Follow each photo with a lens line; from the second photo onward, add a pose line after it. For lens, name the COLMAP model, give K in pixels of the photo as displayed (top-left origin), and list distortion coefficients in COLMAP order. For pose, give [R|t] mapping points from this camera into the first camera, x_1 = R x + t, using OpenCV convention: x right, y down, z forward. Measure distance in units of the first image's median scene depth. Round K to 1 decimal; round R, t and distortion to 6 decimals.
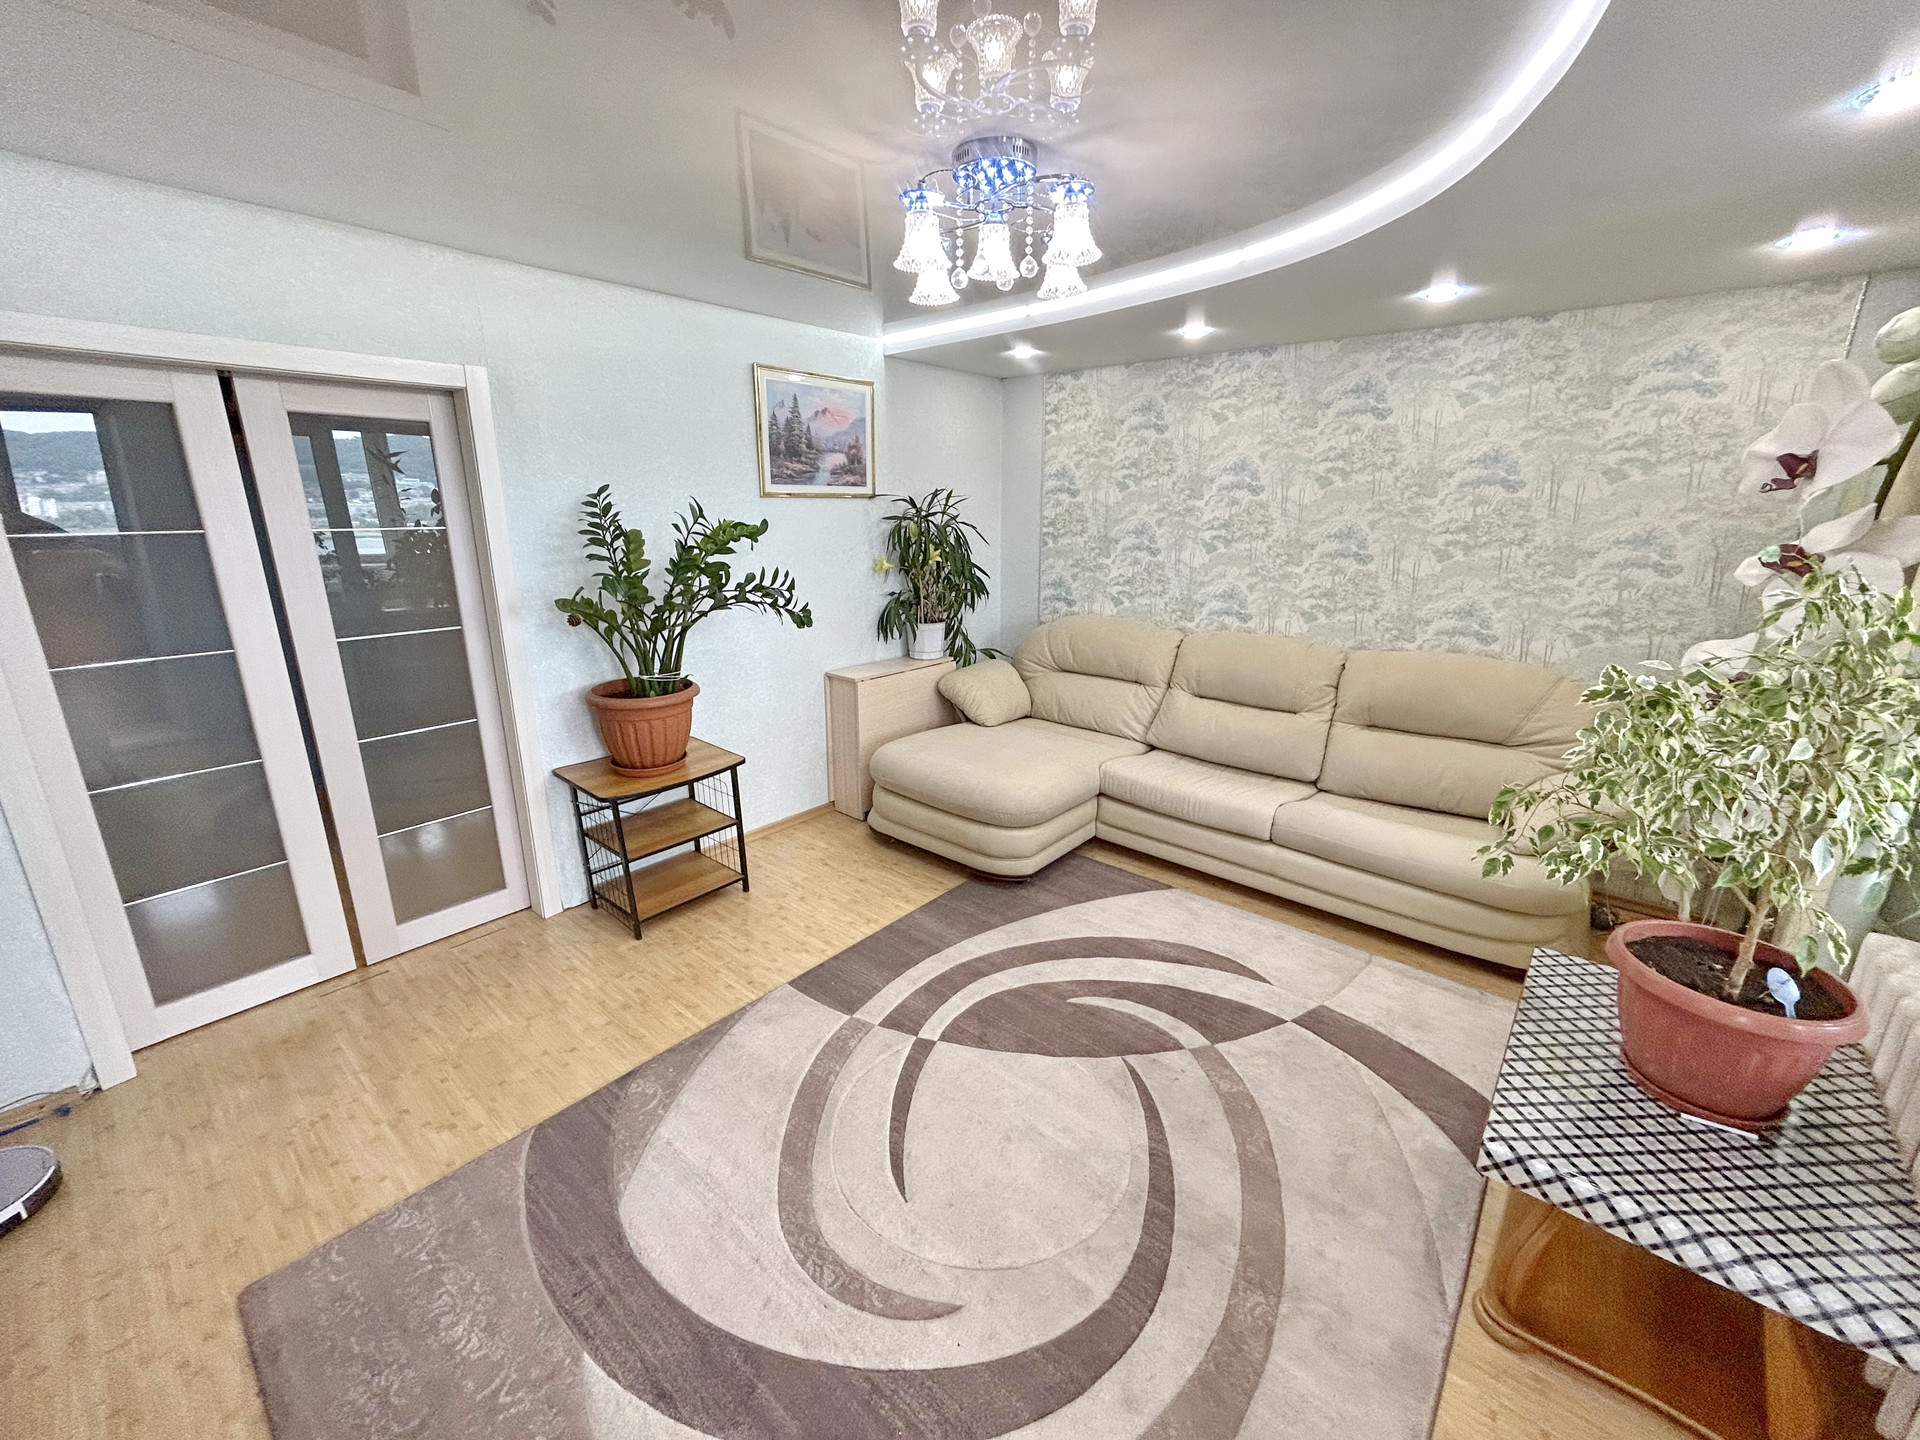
lens RADIAL K [[773.0, 0, 961.3], [0, 773.0, 716.2], [0, 0, 1]] dist [-0.001659, 0.000434]
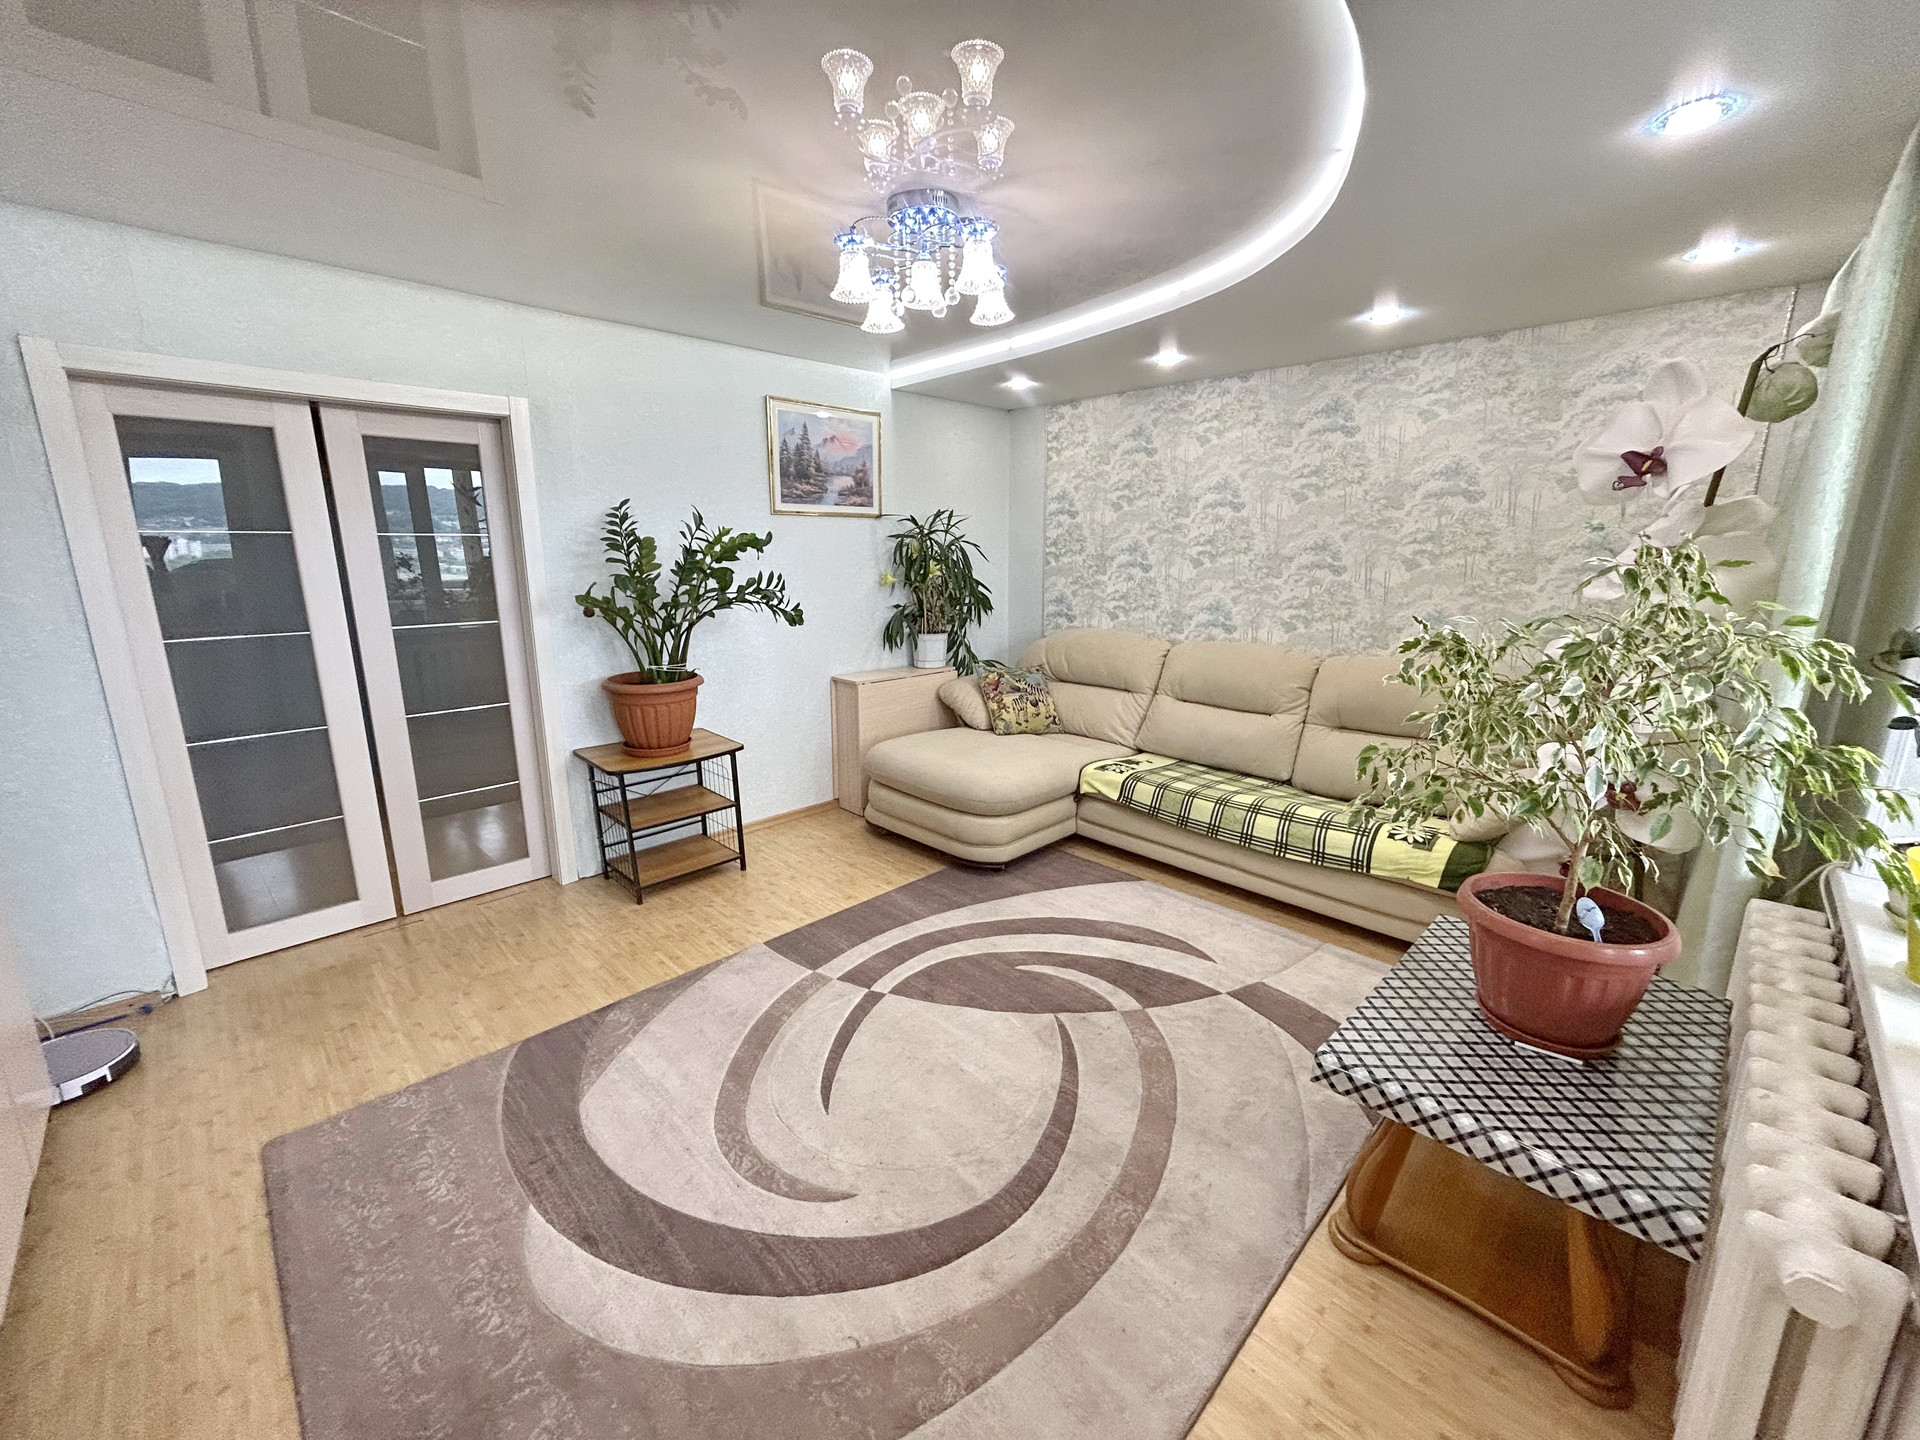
lens RADIAL K [[773.0, 0, 961.2], [0, 773.0, 715.8], [0, 0, 1]] dist [-0.001659, 0.000434]
pose [[0.996577, 0.014615, -0.081373, 0.144573], [-0.018941, 0.998433, -0.052653, 0.078757], [0.080476, 0.054014, 0.995292, -0.088393]]
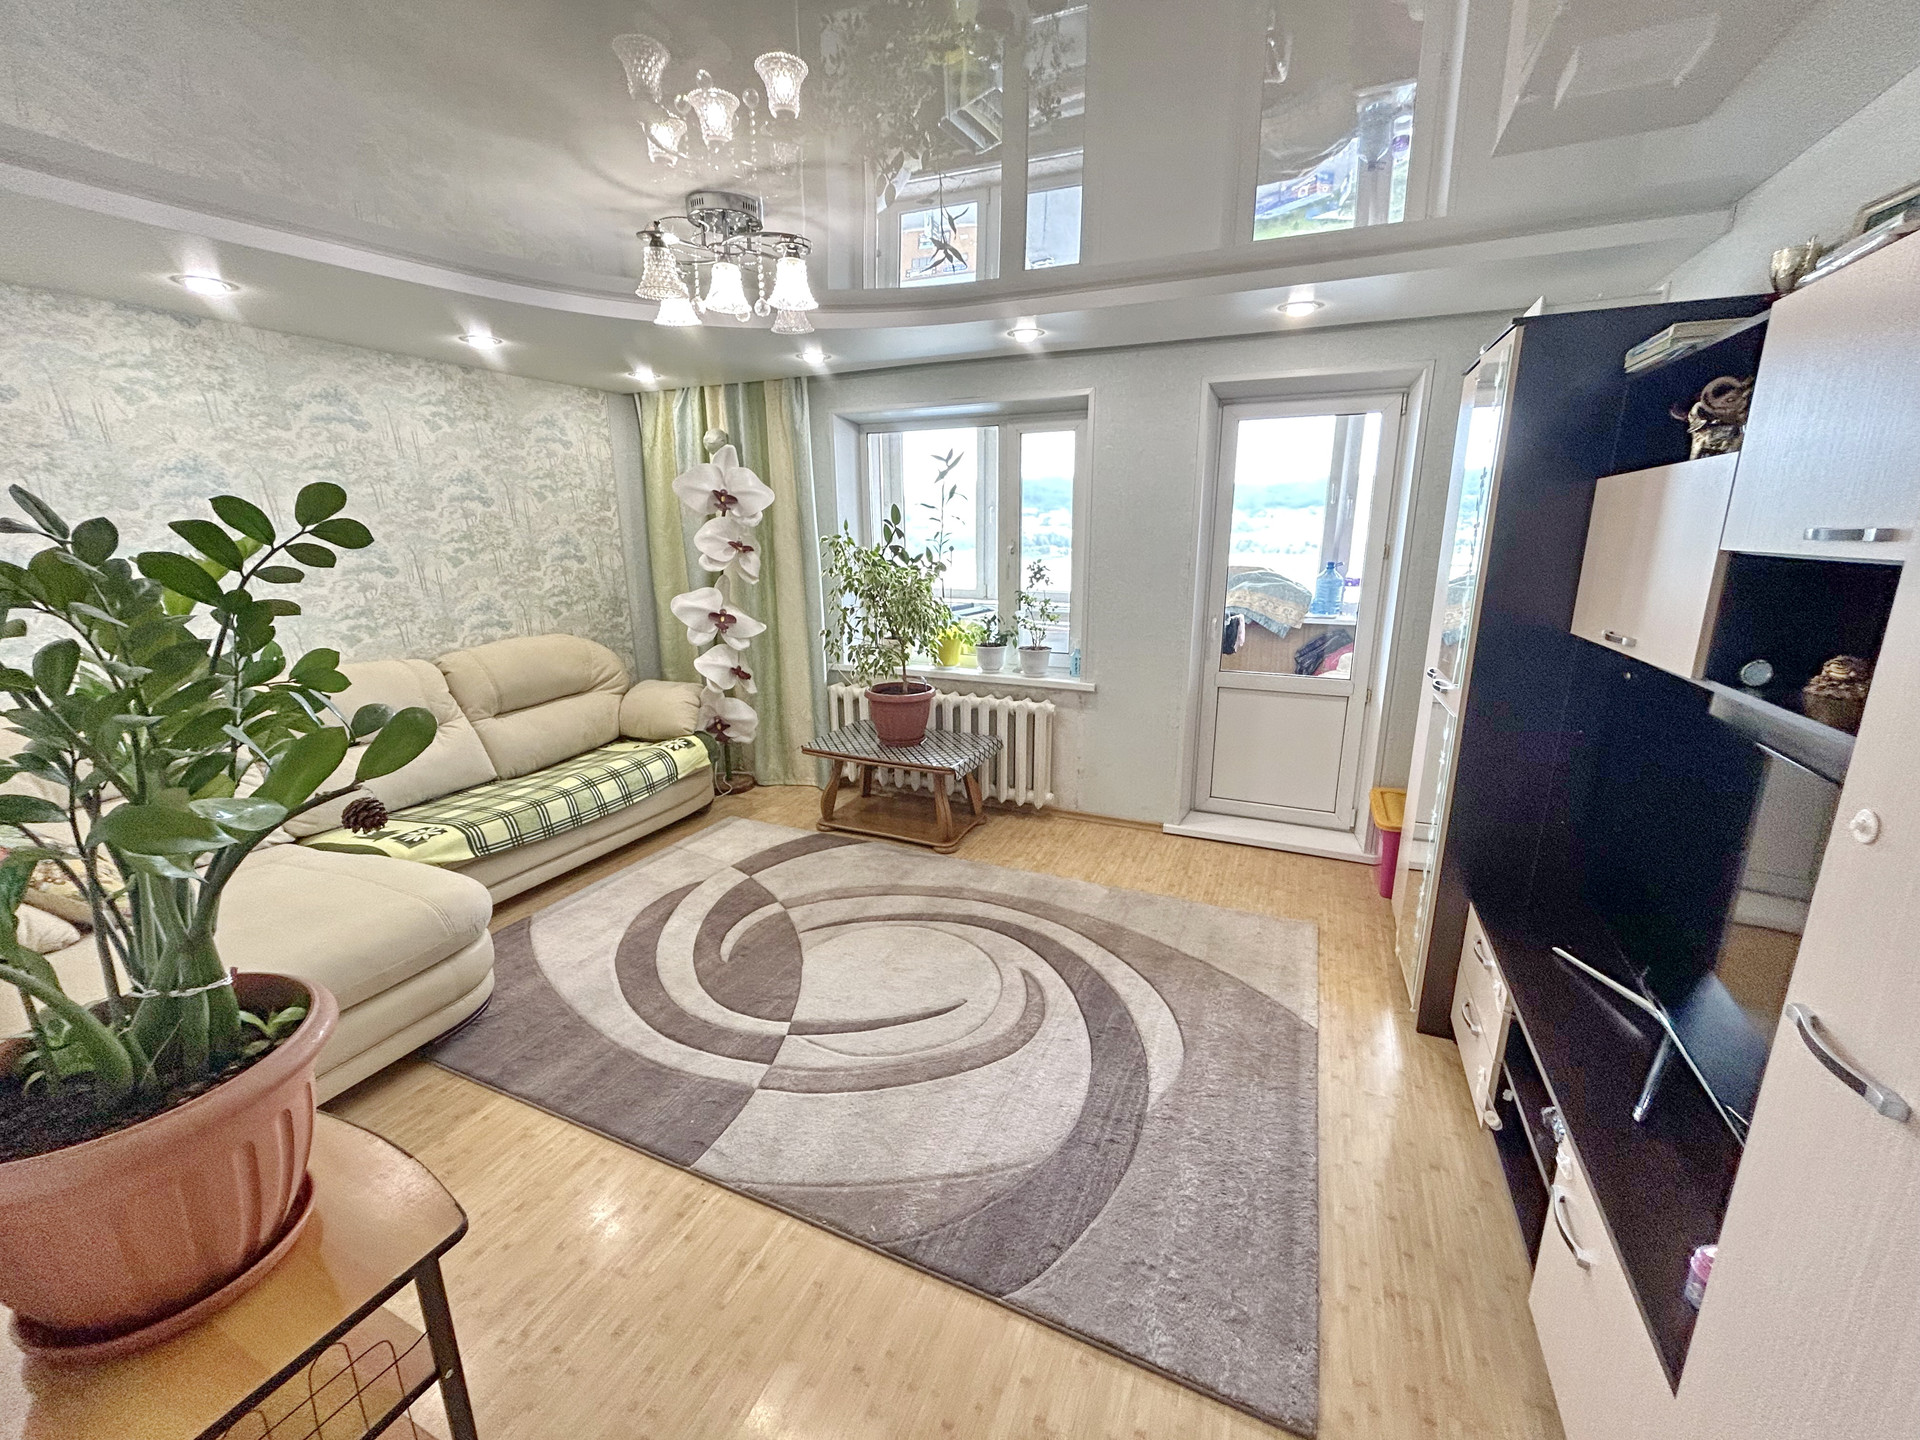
lens RADIAL K [[773.0, 0, 956.1], [0, 773.0, 704.9], [0, 0, 1]] dist [-0.001659, 0.000434]
pose [[-0.273805, -0.225674, 0.934934, -0.905745], [0.257918, 0.919249, 0.297421, -0.213298], [-0.926558, 0.322572, -0.193490, 0.797292]]
